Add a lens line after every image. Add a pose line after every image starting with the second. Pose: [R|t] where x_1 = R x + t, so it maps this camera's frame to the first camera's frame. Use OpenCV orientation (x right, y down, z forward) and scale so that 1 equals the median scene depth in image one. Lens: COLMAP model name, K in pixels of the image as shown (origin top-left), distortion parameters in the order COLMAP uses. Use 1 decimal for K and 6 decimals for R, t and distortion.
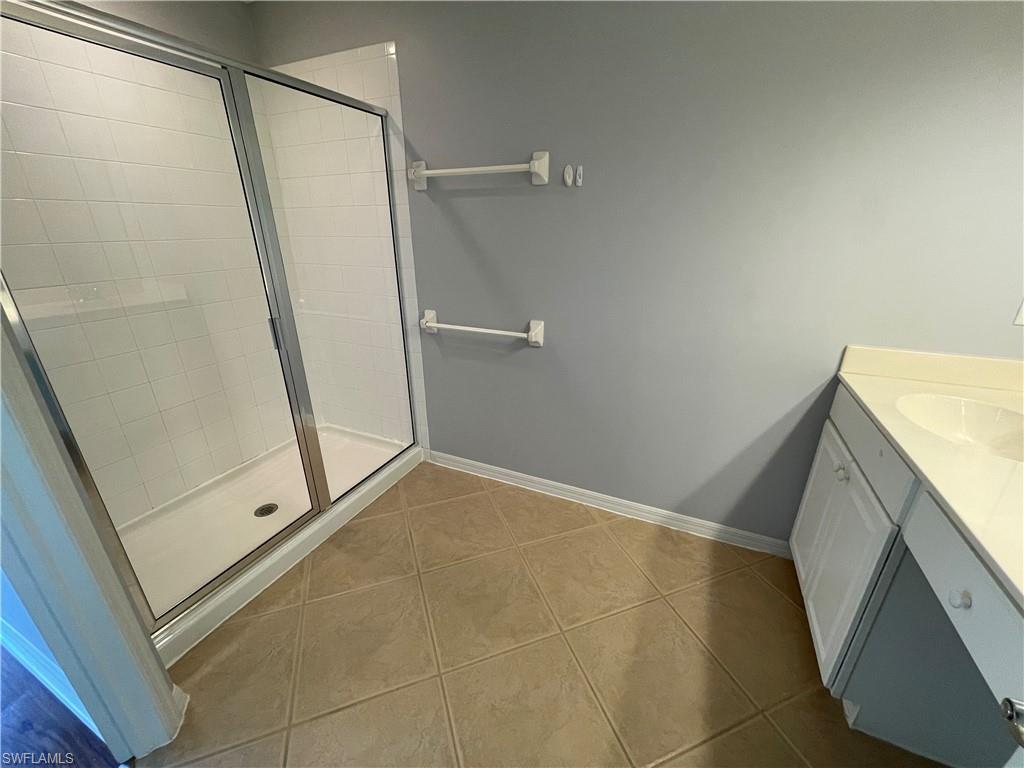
lens RADIAL K [[412.6, 0, 508.4], [0, 412.6, 385.9], [0, 0, 1]] dist [-0.001927, 0.000556]
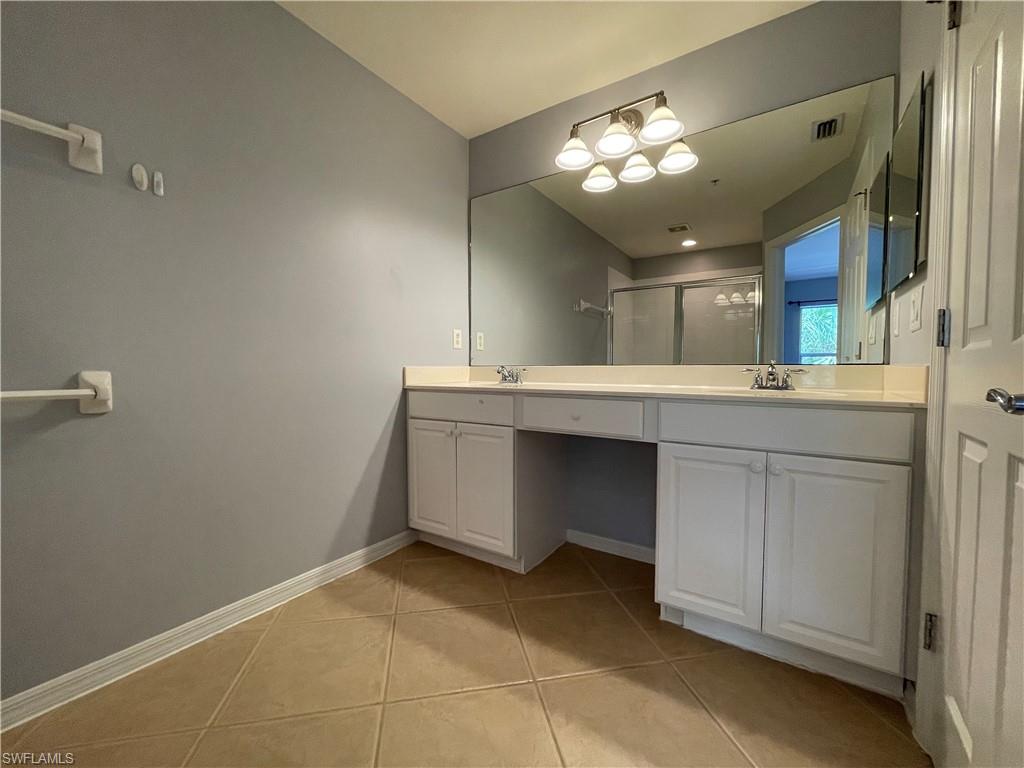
lens RADIAL K [[412.6, 0, 509.5], [0, 412.6, 385.8], [0, 0, 1]] dist [-0.001927, 0.000556]
pose [[0.162884, -0.040356, 0.985820, -0.479171], [0.356608, 0.934025, -0.020685, 0.106607], [-0.919946, 0.354920, 0.166529, 0.351840]]
